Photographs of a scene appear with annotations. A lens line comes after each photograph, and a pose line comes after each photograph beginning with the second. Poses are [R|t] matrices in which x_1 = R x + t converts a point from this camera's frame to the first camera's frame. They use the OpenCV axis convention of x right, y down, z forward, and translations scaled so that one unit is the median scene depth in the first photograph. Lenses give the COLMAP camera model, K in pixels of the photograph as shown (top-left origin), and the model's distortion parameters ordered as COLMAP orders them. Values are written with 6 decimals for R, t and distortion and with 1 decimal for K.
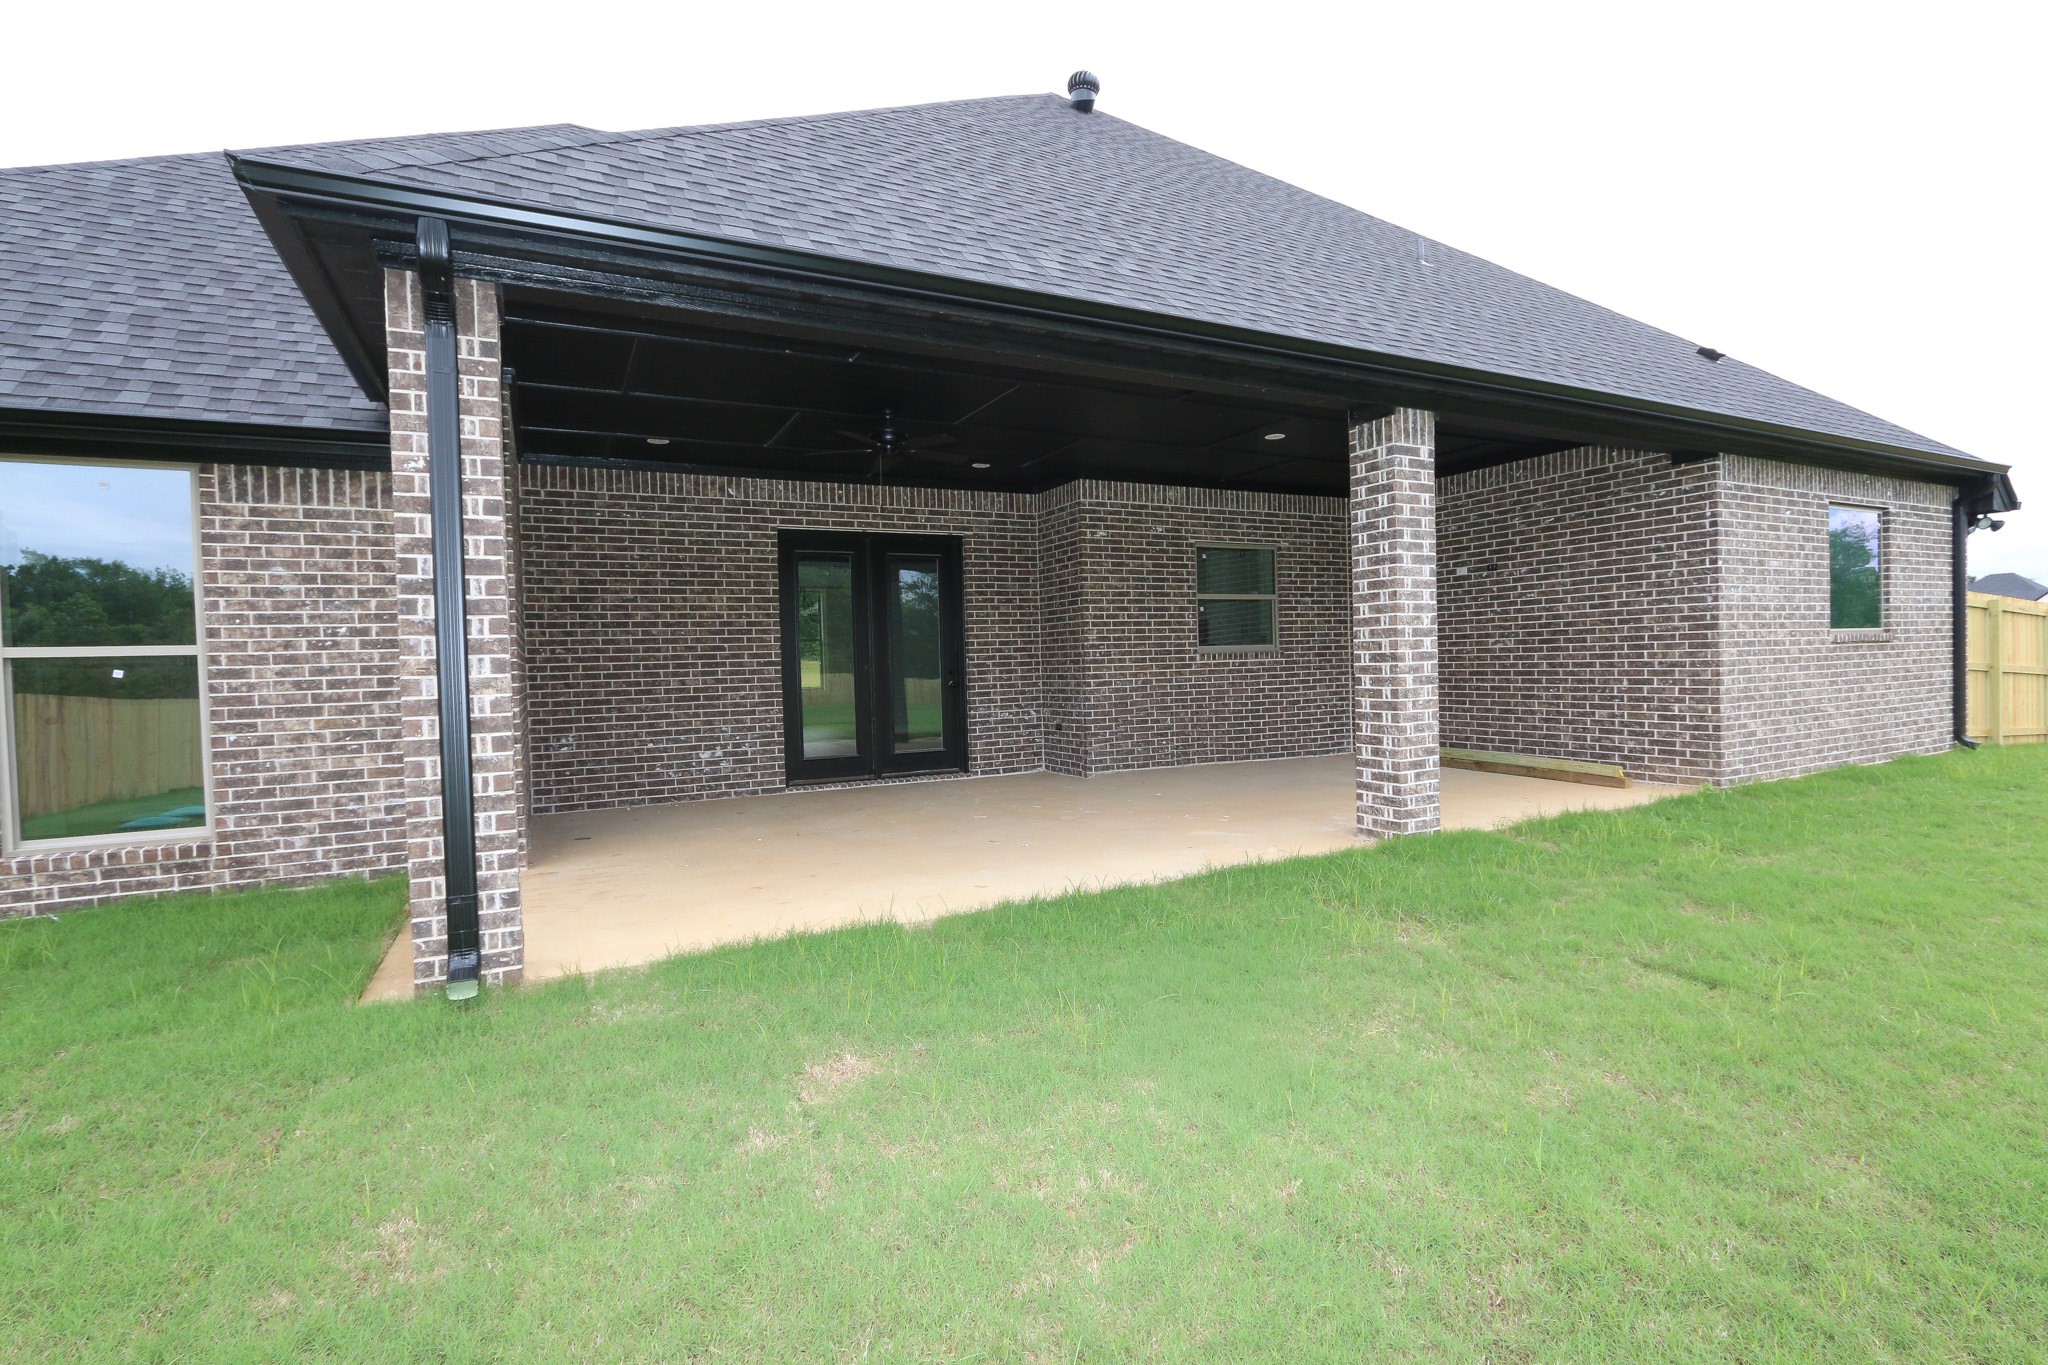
lens RADIAL K [[938.8, 0, 1020.5], [0, 938.8, 688.2], [0, 0, 1]] dist [-0.018770, -0.000004]
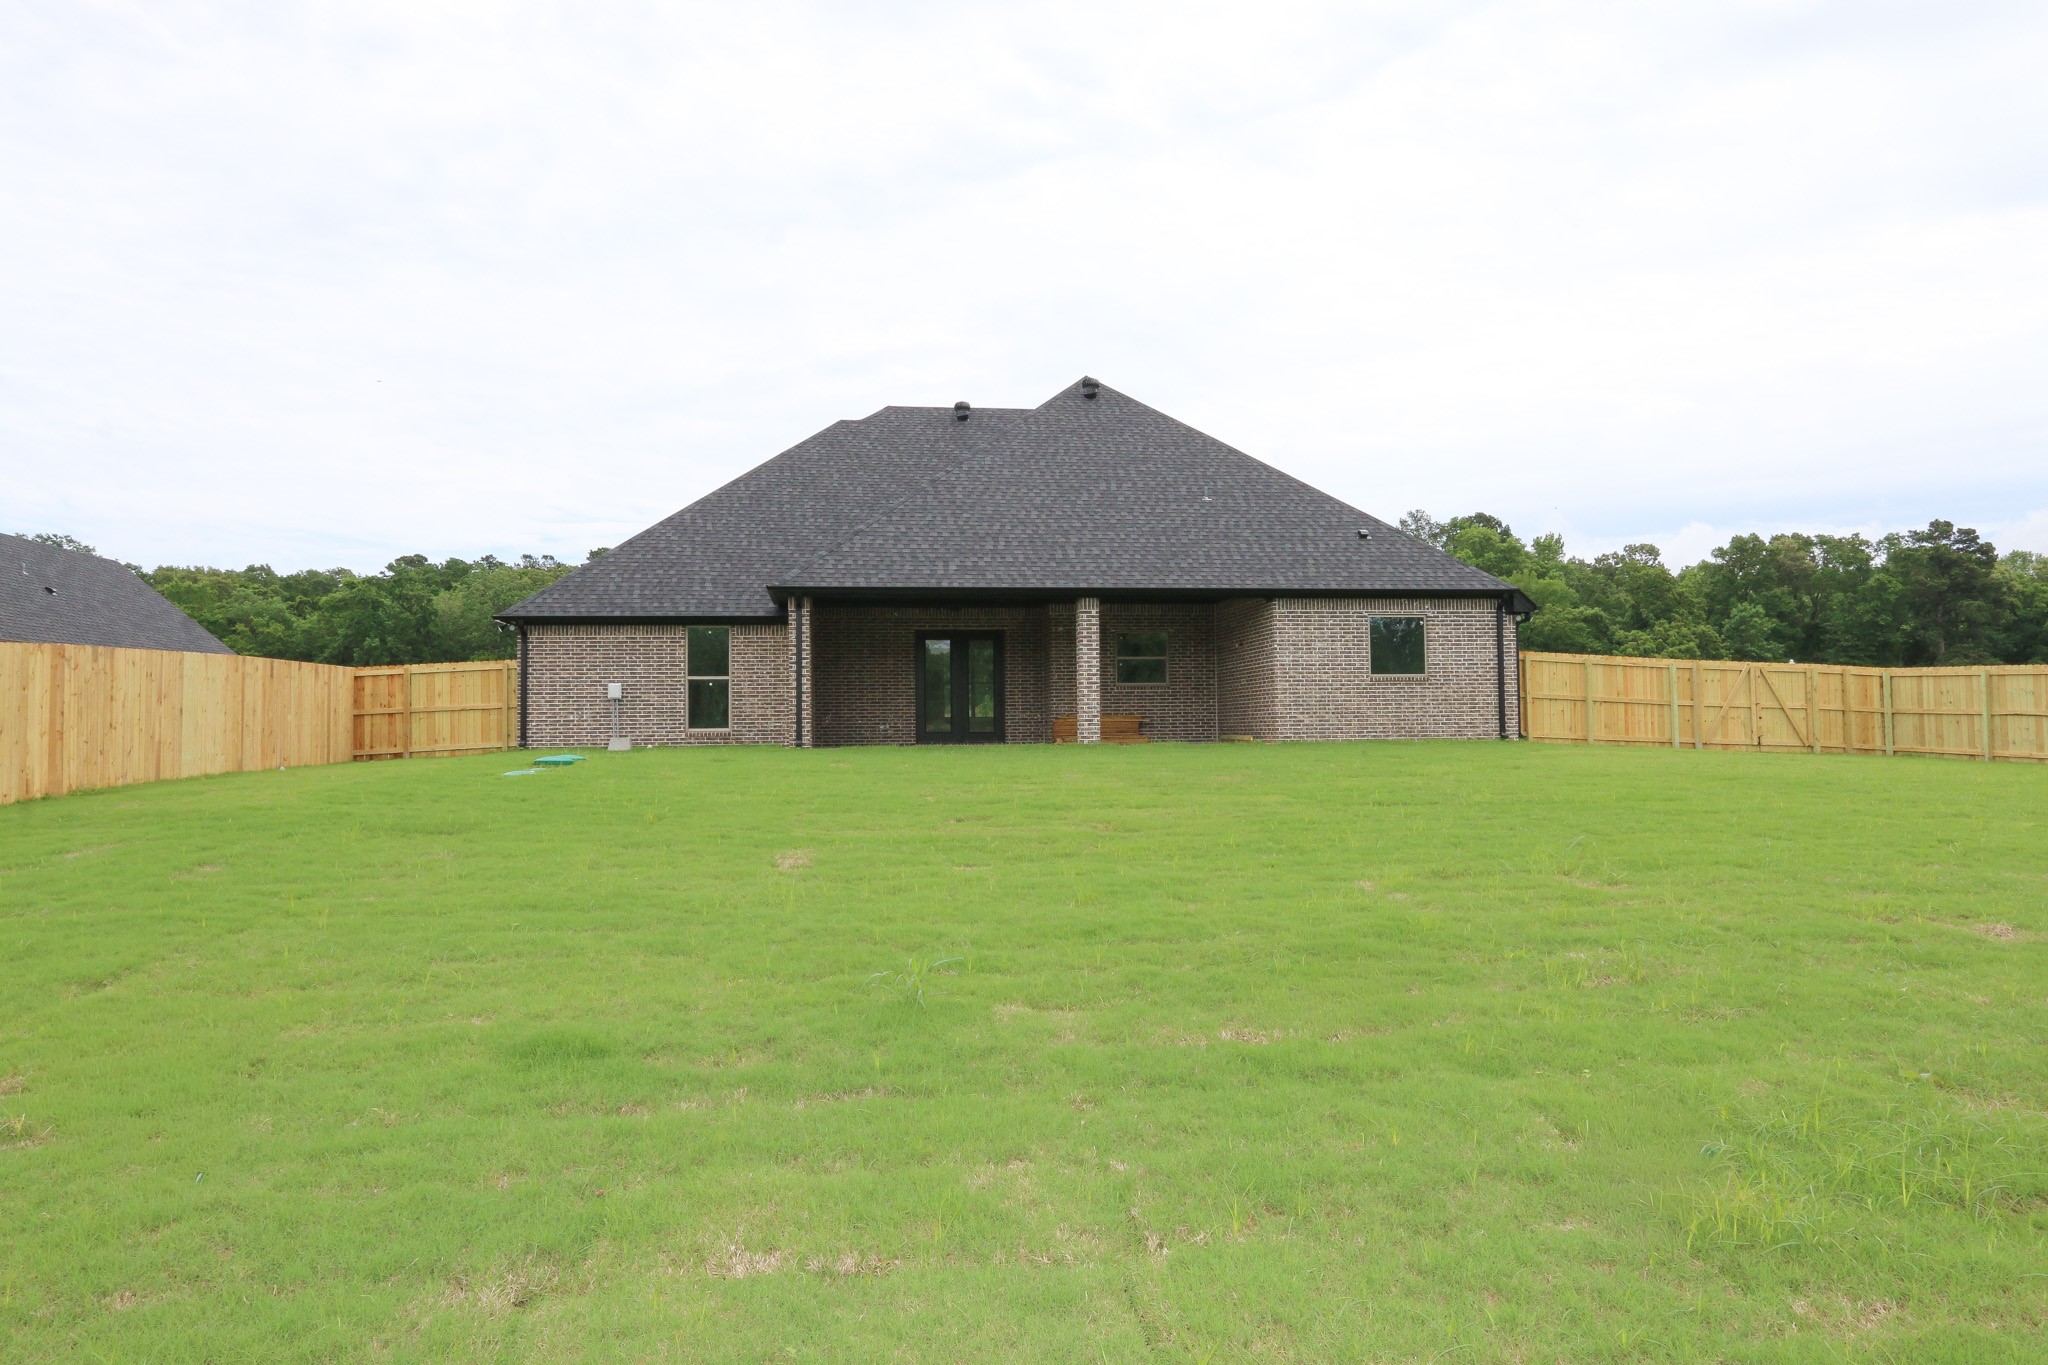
lens RADIAL K [[1307.5, 0, 1024.9], [0, 1307.5, 676.8], [0, 0, 1]] dist [-0.000613, -0.000058]
pose [[0.945846, 0.003497, -0.324596, 1.367191], [-0.024261, 0.997907, -0.059942, 0.172064], [0.323707, 0.064571, 0.943952, -2.545339]]
